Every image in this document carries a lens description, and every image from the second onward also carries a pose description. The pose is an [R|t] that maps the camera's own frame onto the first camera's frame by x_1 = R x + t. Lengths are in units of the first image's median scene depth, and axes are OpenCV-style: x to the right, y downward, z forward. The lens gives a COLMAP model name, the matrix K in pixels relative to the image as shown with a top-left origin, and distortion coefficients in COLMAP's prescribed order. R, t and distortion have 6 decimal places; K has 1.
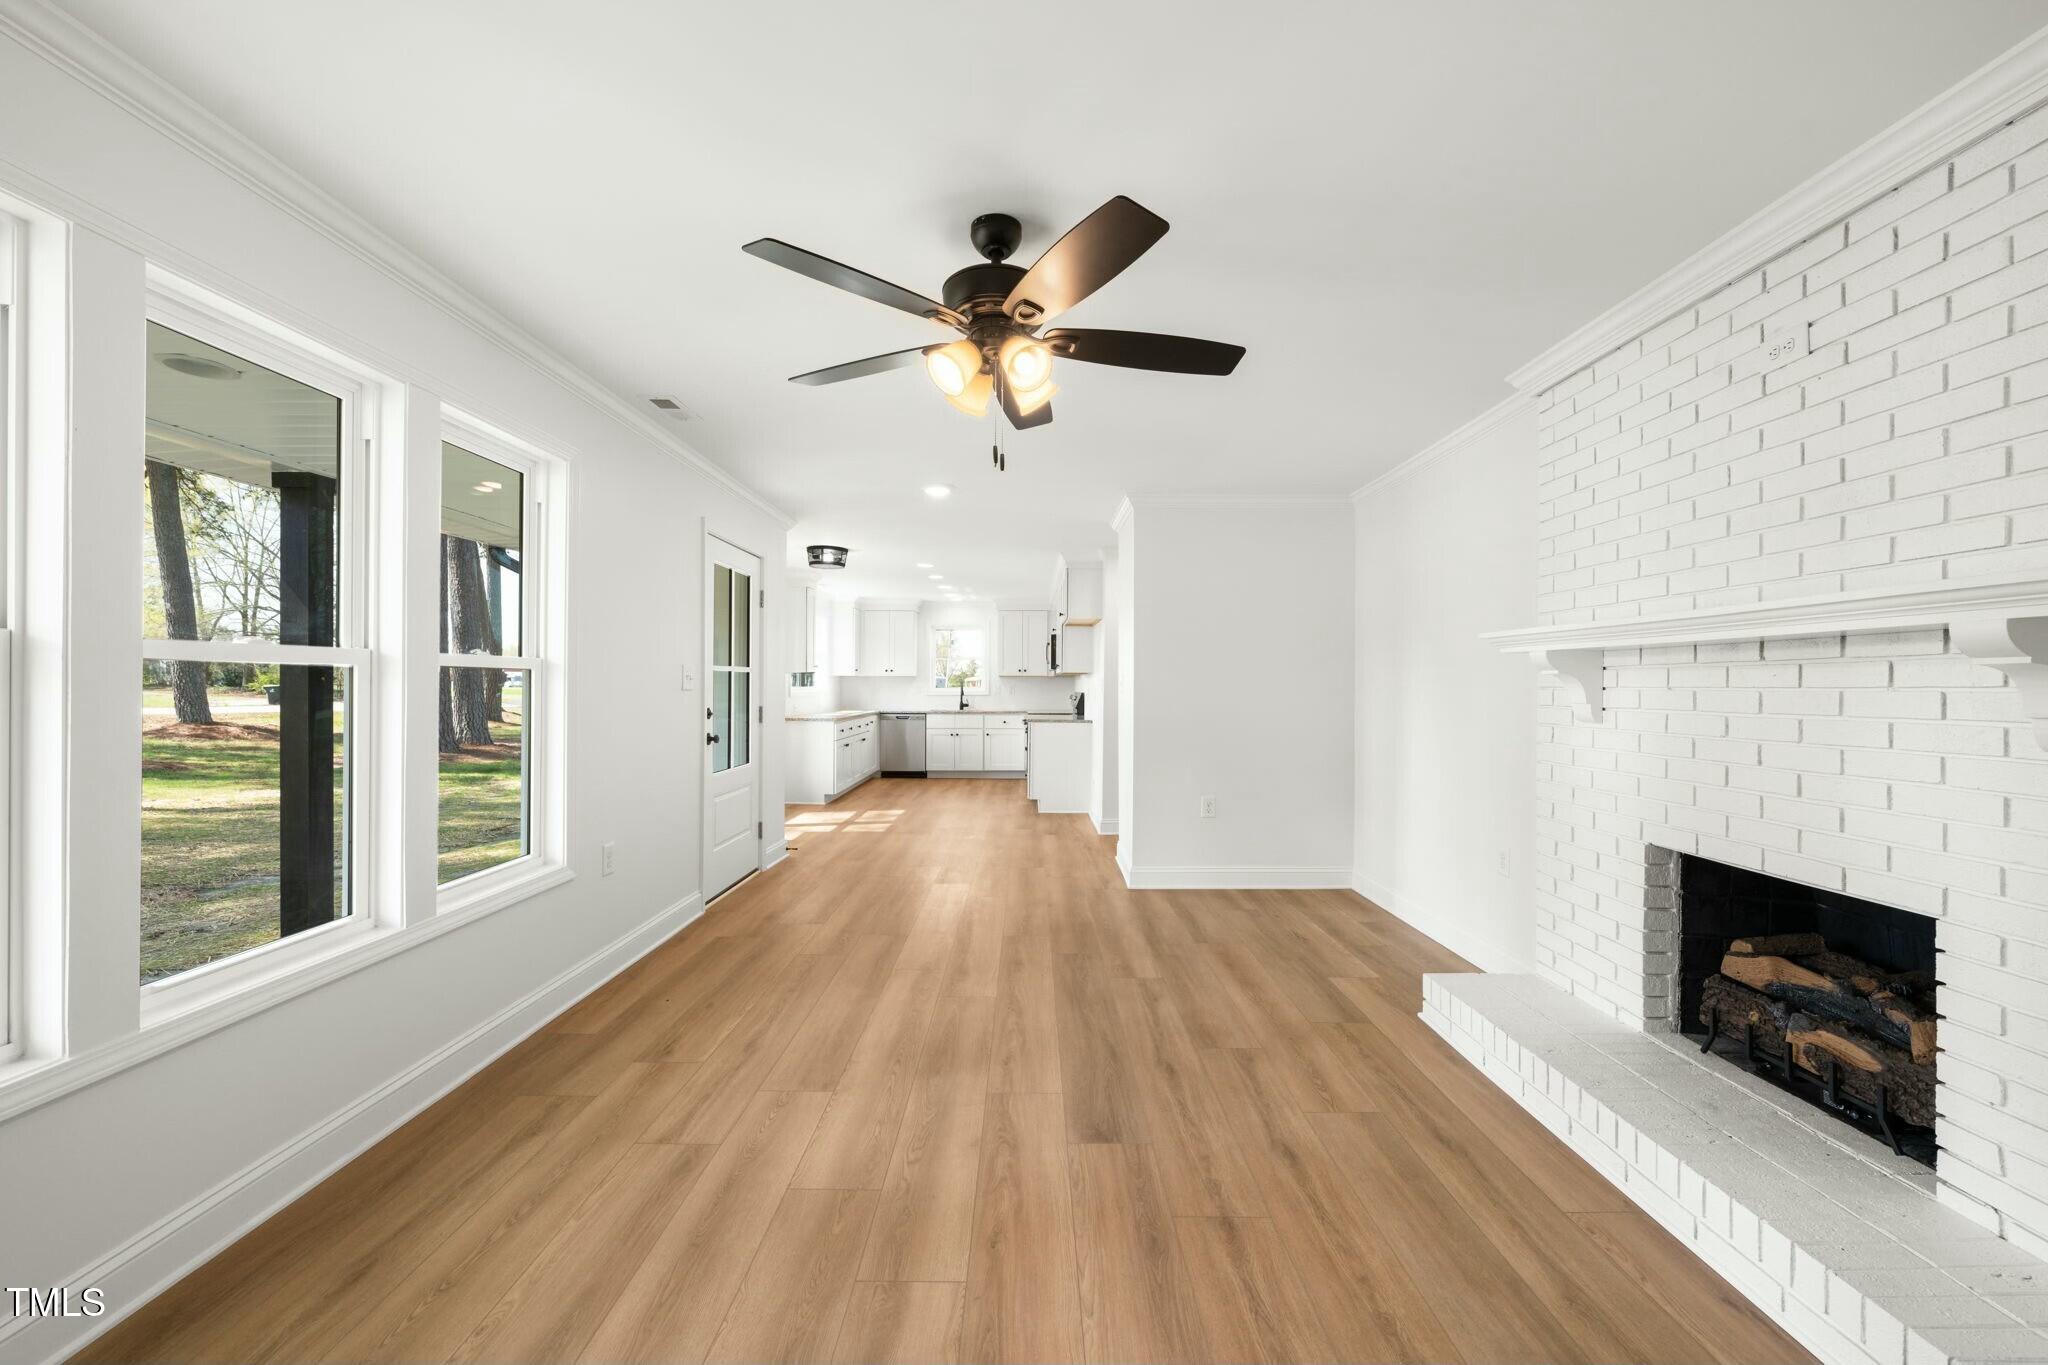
lens RADIAL K [[807.2, 0, 1028.0], [0, 807.2, 687.6], [0, 0, 1]] dist [-0.001280, -0.000124]
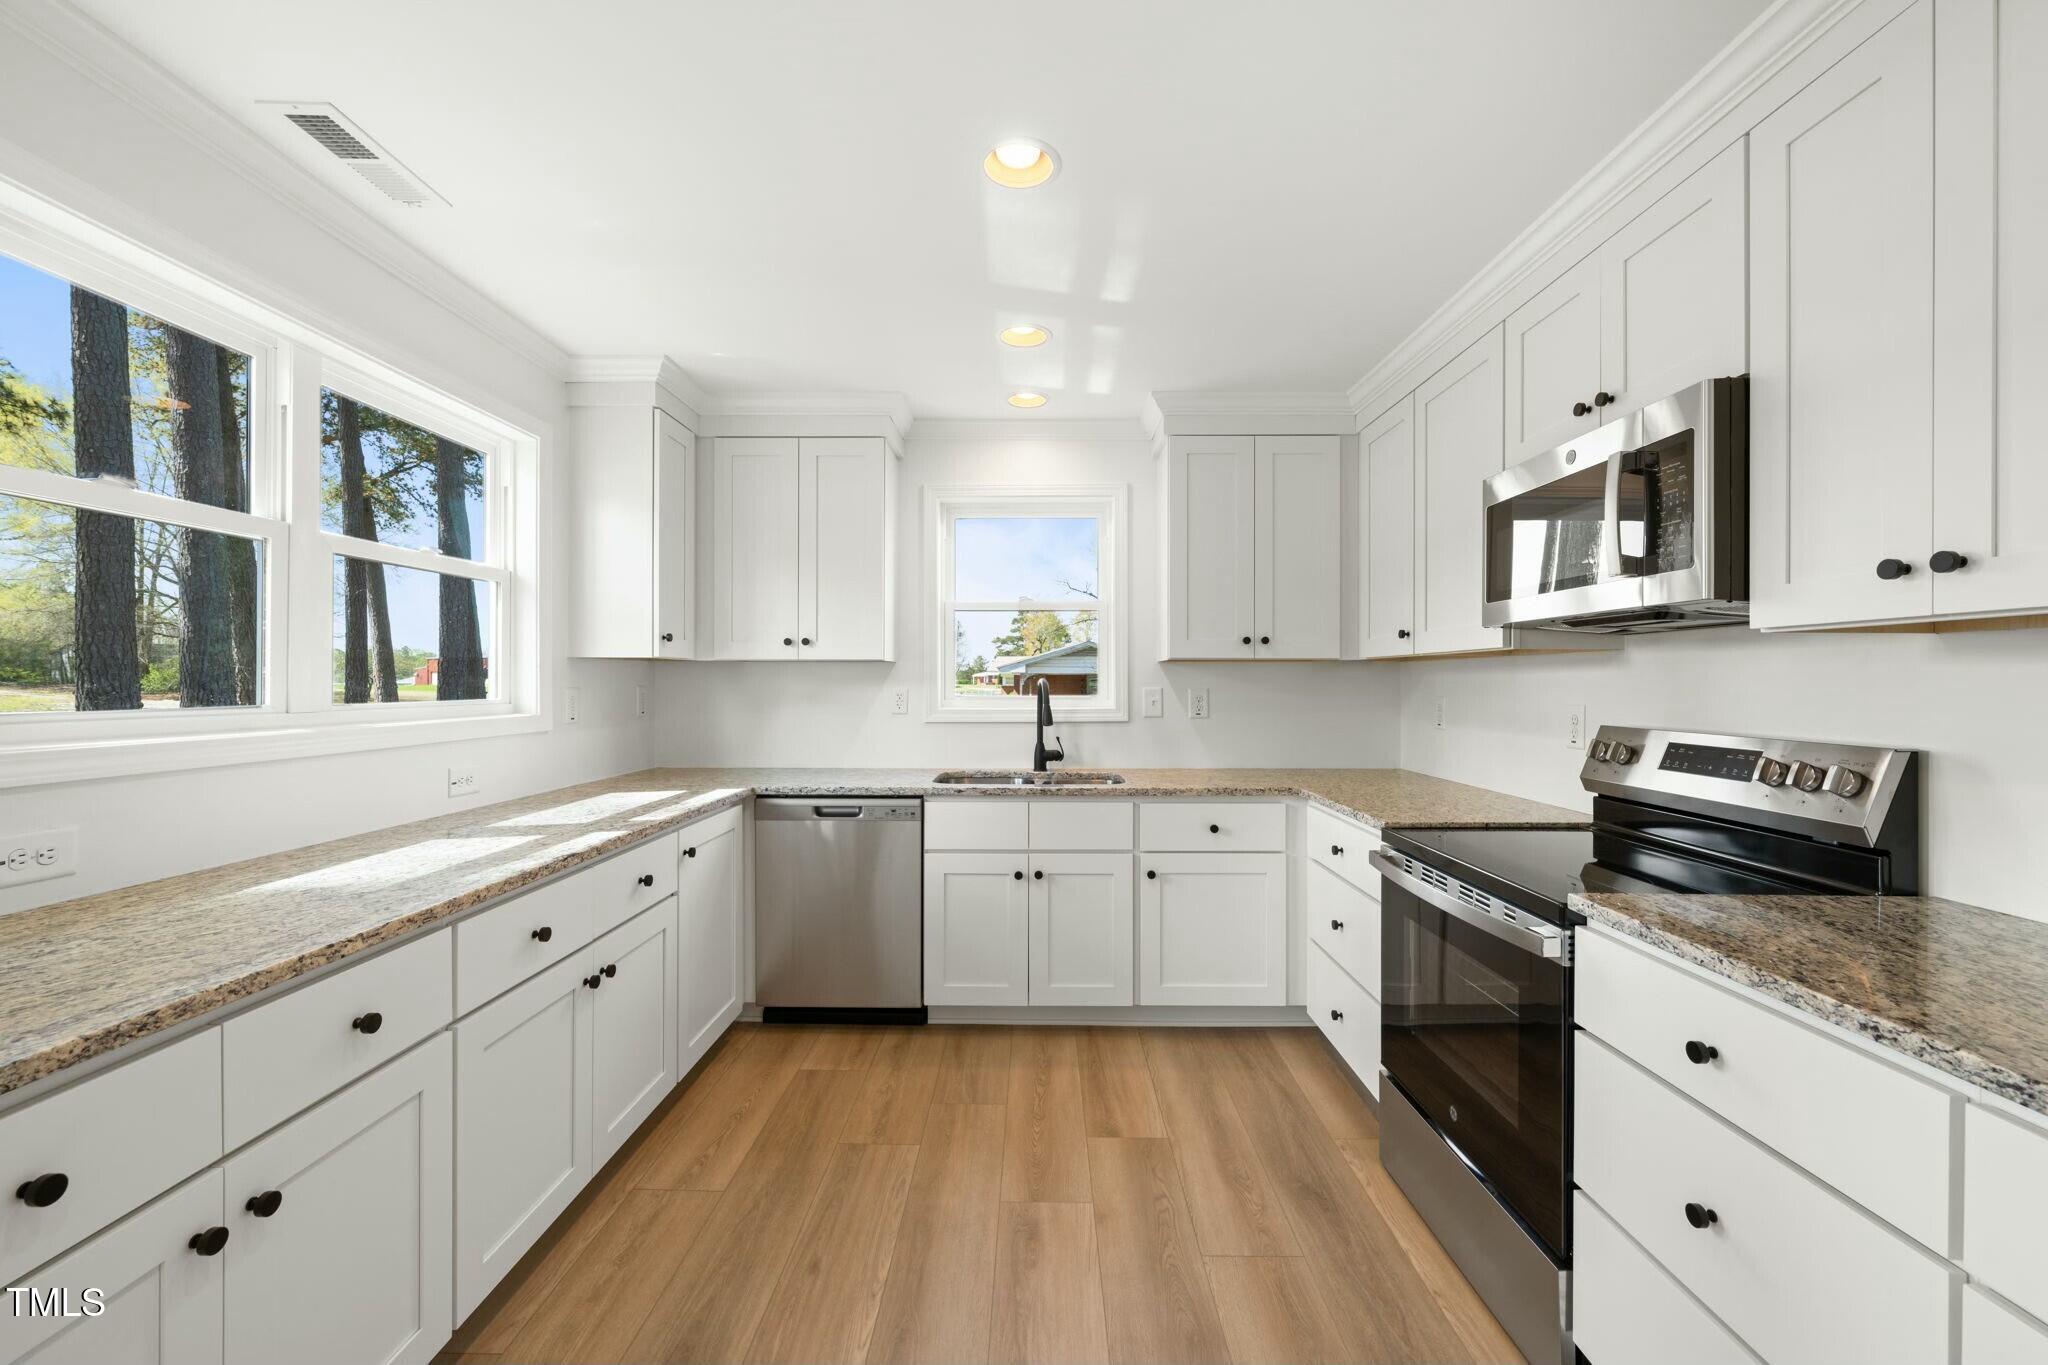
lens RADIAL K [[825.3, 0, 1027.8], [0, 825.3, 677.7], [0, 0, 1]] dist [0.000019, 0.000133]
pose [[0.999944, -0.000458, -0.010600, -0.367779], [0.000378, 0.999971, -0.007604, -0.023914], [0.010603, 0.007600, 0.999915, 3.014751]]
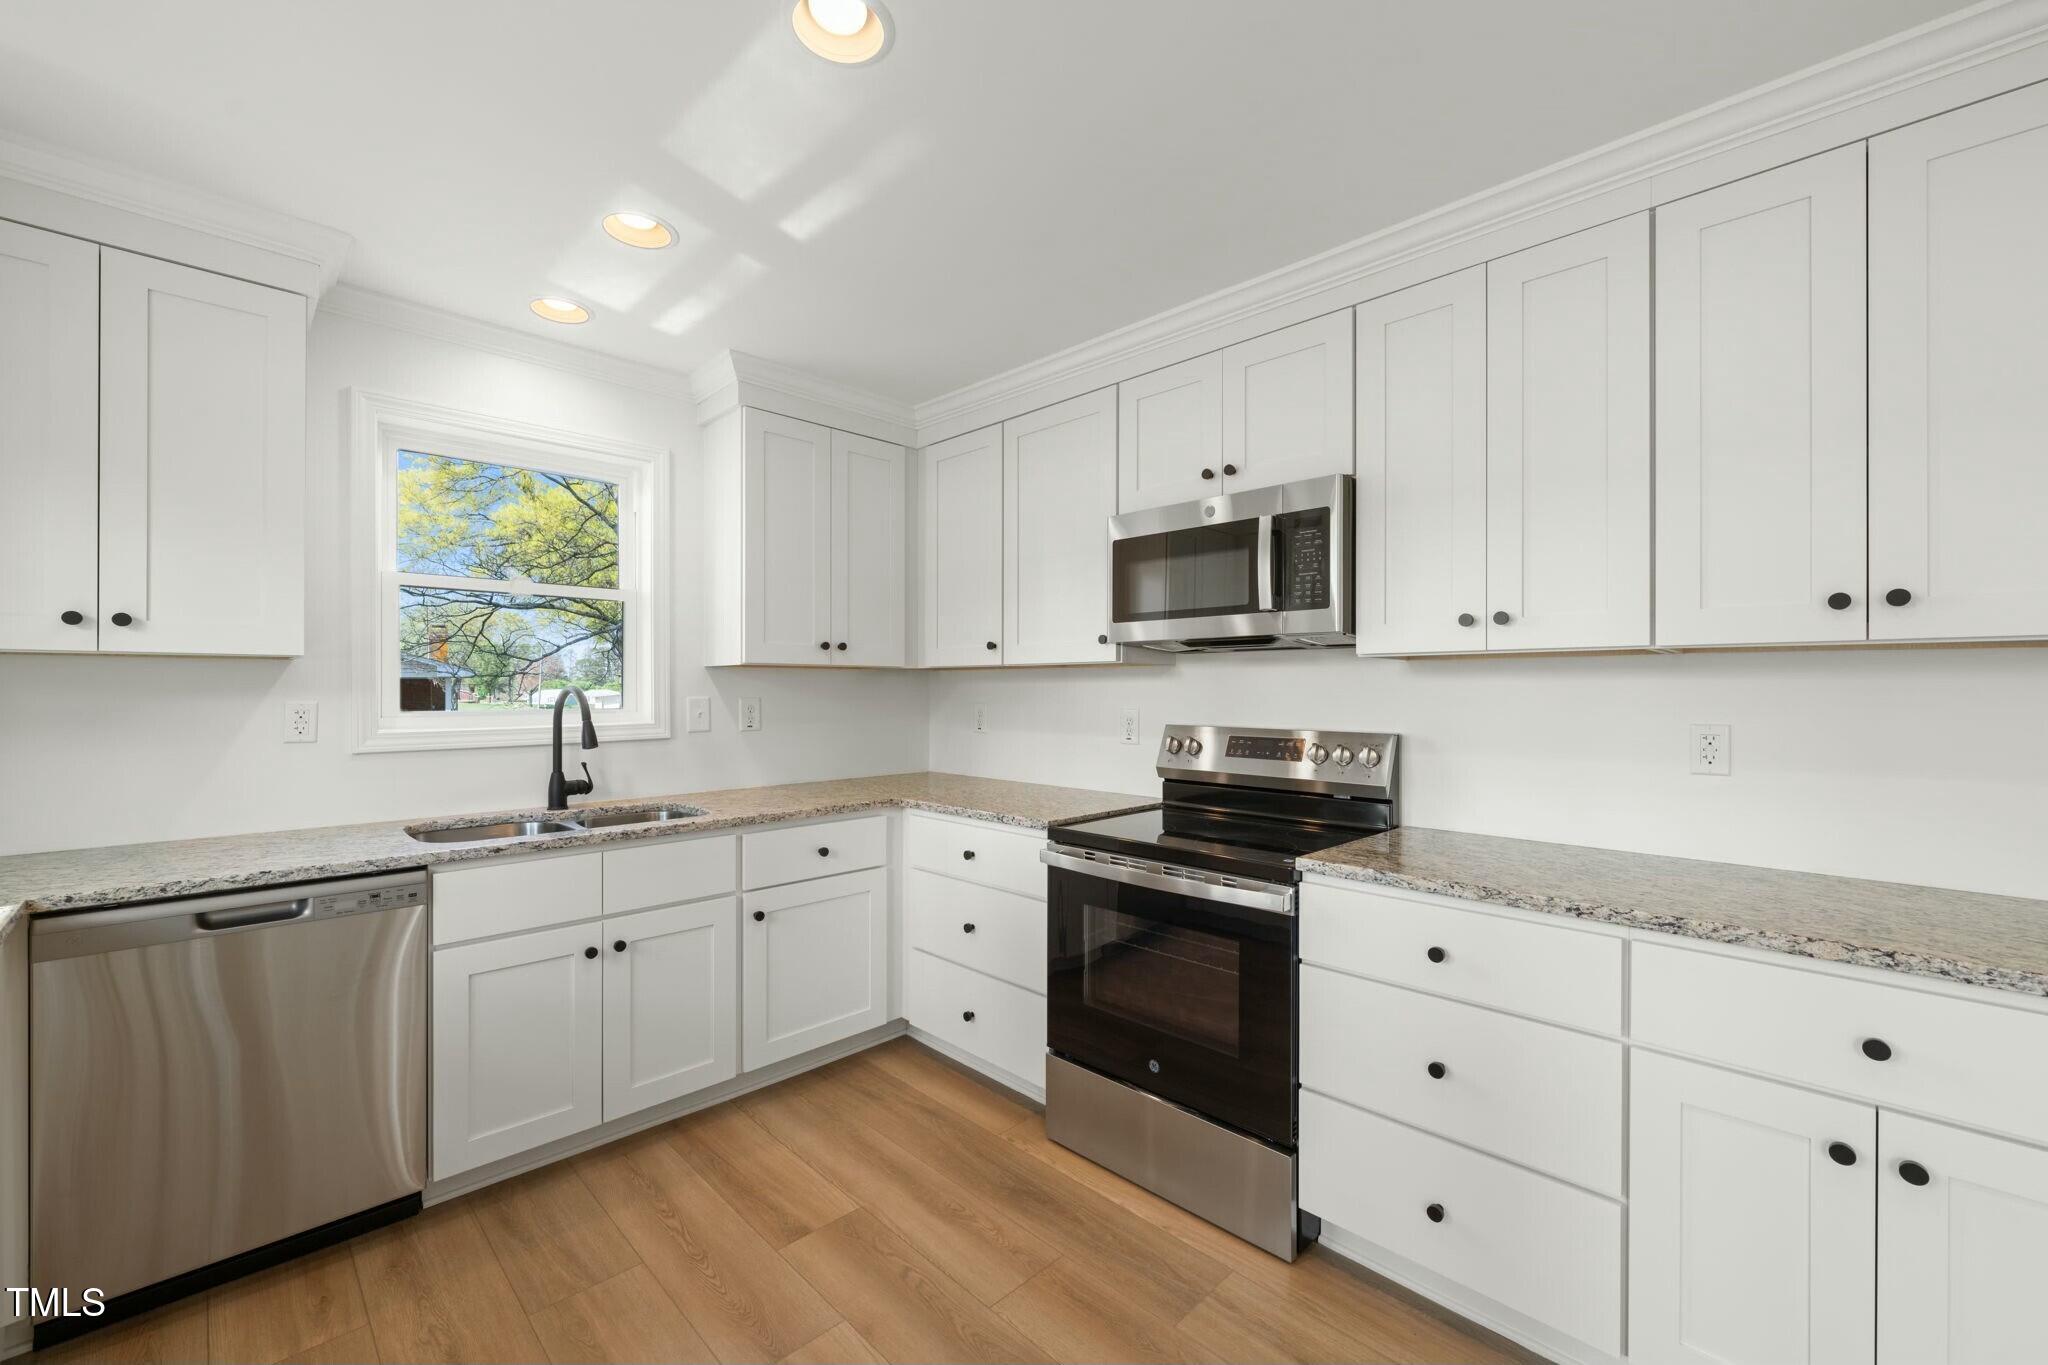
lens RADIAL K [[826.9, 0, 1031.2], [0, 826.9, 686.5], [0, 0, 1]] dist [-0.001397, -0.000196]
pose [[0.704712, 0.000156, 0.709493, -0.678137], [0.002444, 0.999994, -0.002648, -0.028423], [-0.709489, 0.003600, 0.704707, 3.242396]]
